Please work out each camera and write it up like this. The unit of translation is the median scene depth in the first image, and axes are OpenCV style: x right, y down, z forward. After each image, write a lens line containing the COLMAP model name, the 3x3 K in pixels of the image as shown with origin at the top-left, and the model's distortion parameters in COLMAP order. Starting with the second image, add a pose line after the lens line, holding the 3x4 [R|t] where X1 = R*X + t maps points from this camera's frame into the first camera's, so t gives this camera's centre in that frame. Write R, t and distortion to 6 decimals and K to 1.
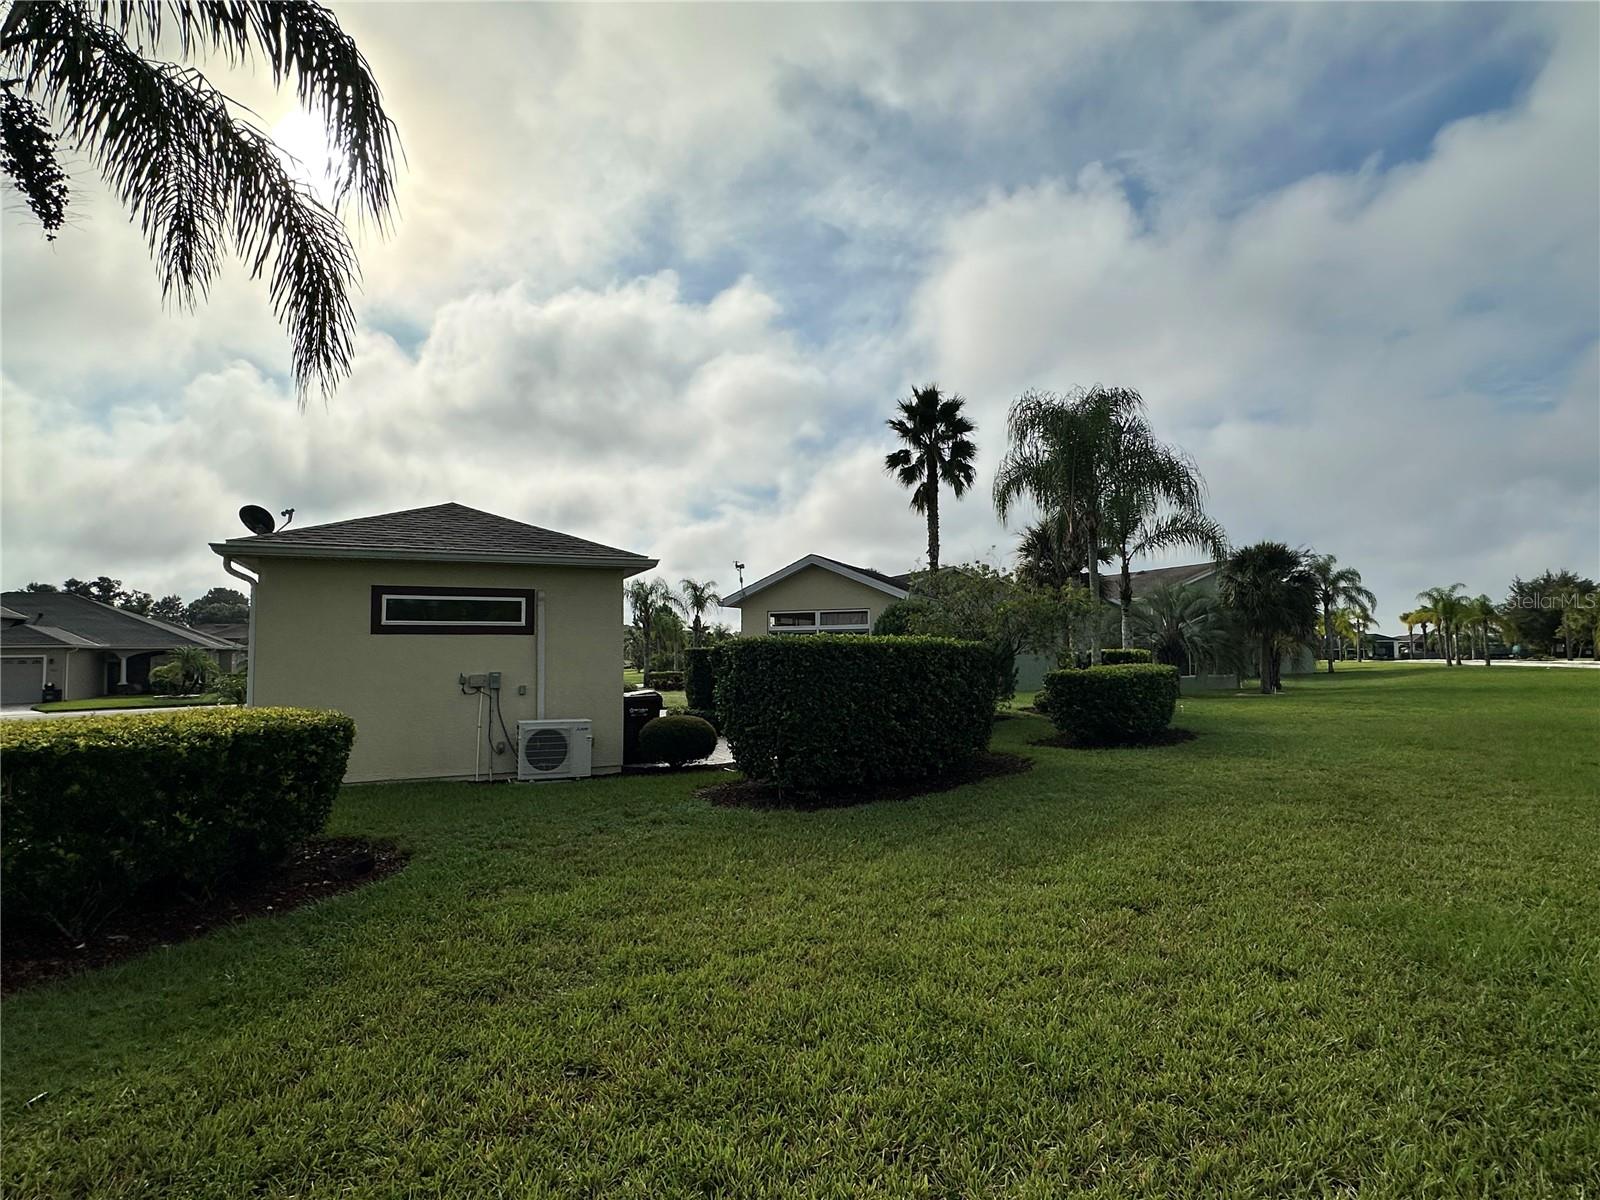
lens RADIAL K [[827.6, 0, 801.1], [0, 827.6, 609.6], [0, 0, 1]] dist [-0.003524, -0.002367]
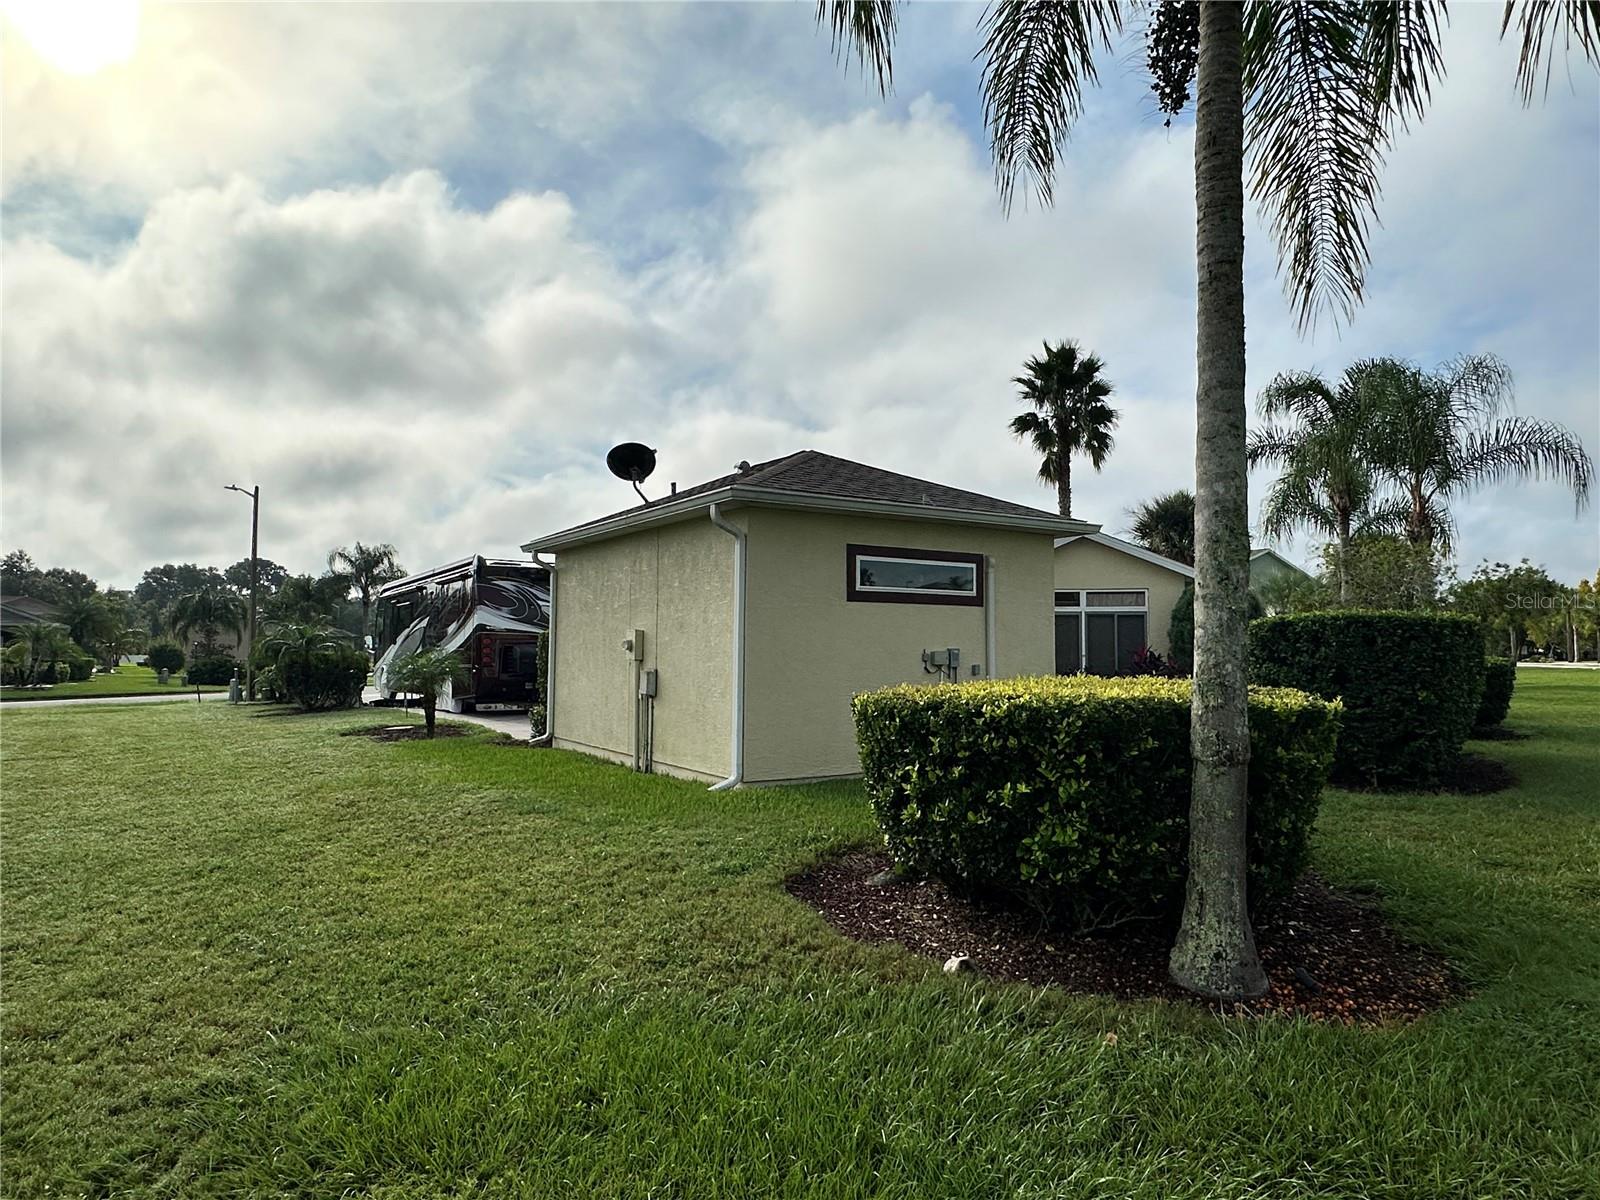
lens RADIAL K [[977.1, 0, 801.5], [0, 977.1, 596.7], [0, 0, 1]] dist [0.010403, 0.002169]
pose [[0.985130, 0.022056, 0.170387, -0.301446], [-0.022108, 0.999754, -0.001593, 0.011334], [-0.170381, -0.002198, 0.985376, 0.010533]]
